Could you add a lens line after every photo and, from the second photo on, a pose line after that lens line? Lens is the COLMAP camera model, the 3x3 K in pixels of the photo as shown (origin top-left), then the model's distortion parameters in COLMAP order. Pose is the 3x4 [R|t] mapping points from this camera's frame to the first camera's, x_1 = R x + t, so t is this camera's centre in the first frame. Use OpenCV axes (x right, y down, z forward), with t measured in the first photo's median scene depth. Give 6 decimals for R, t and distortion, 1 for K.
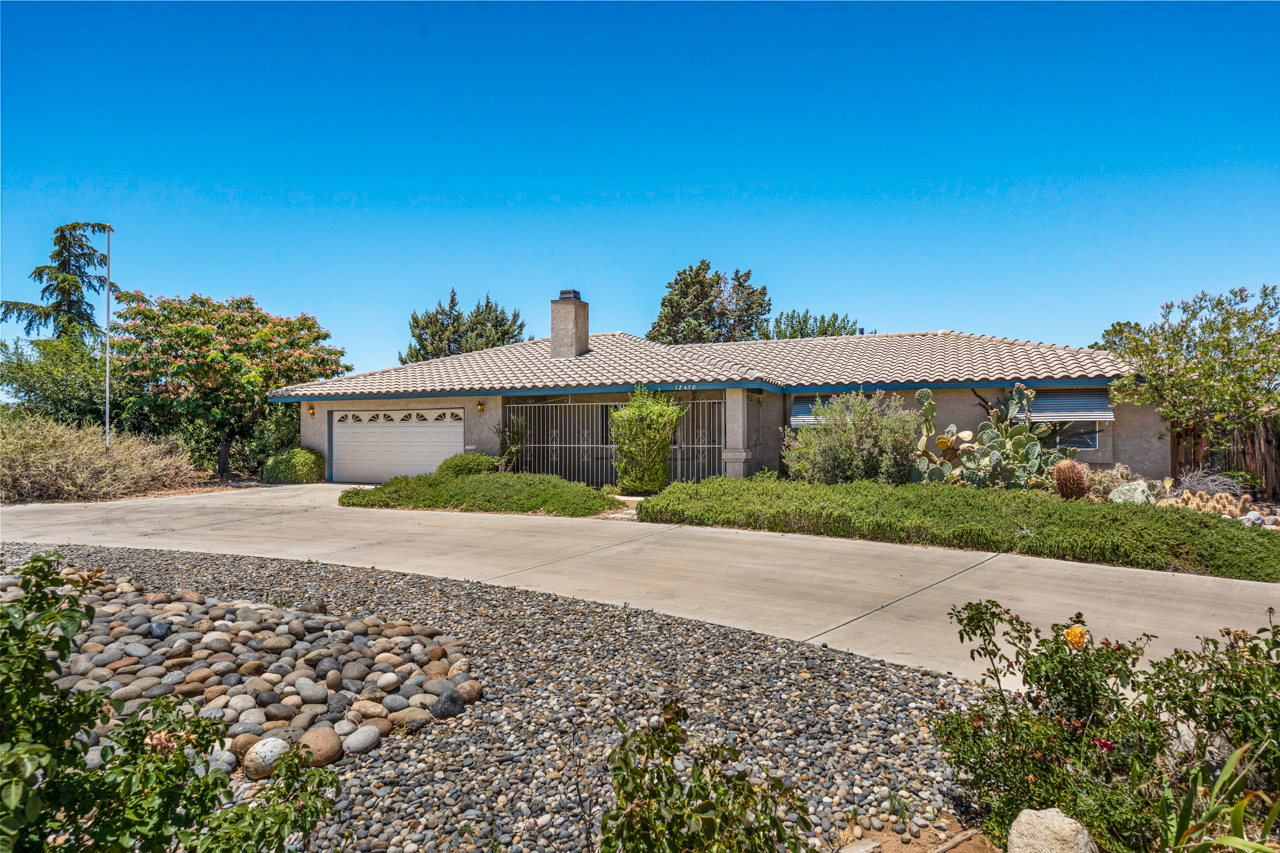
lens RADIAL K [[702.0, 0, 642.8], [0, 702.0, 426.5], [0, 0, 1]] dist [0.004991, 0.000496]
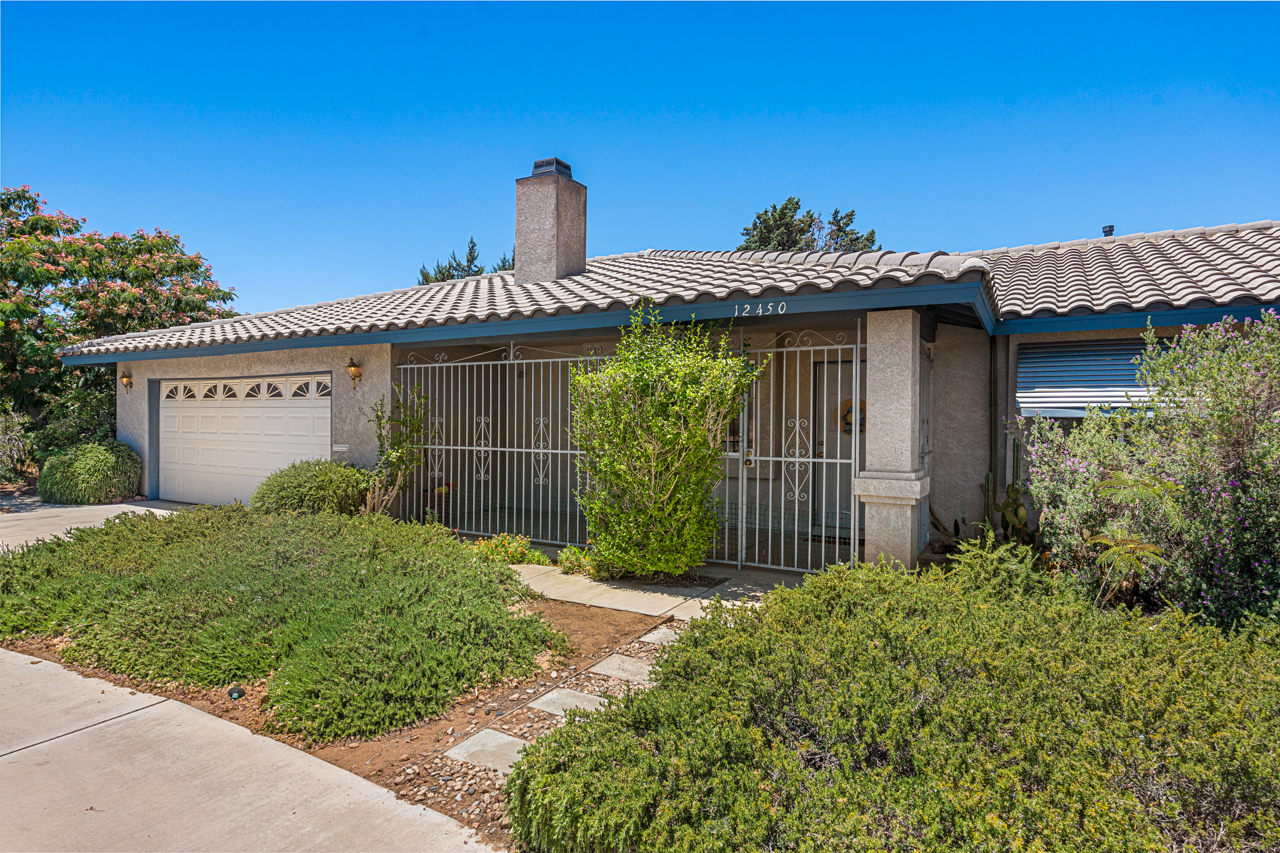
lens RADIAL K [[702.0, 0, 638.5], [0, 702.0, 428.1], [0, 0, 1]] dist [0.004991, 0.000496]
pose [[0.992902, 0.012815, -0.118242, 0.034013], [-0.010352, 0.999717, 0.021418, 0.001628], [0.118483, -0.020042, 0.992754, 0.504098]]
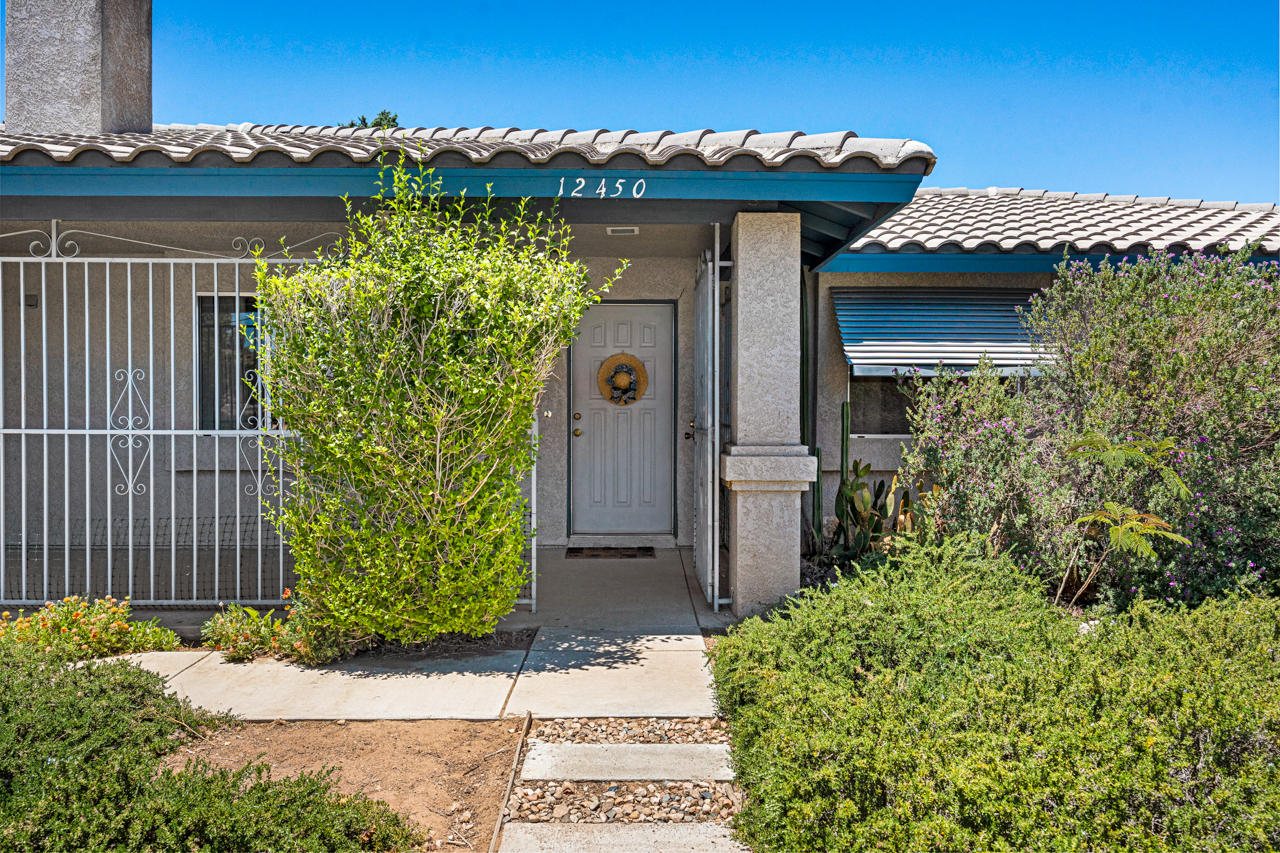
lens RADIAL K [[859.1, 0, 635.8], [0, 859.1, 423.0], [0, 0, 1]] dist [0.002779, 0.000801]
pose [[0.912110, 0.001558, 0.409942, -0.040177], [-0.010917, 0.999730, 0.020491, 0.014931], [-0.409800, -0.023165, 0.911881, 0.603409]]
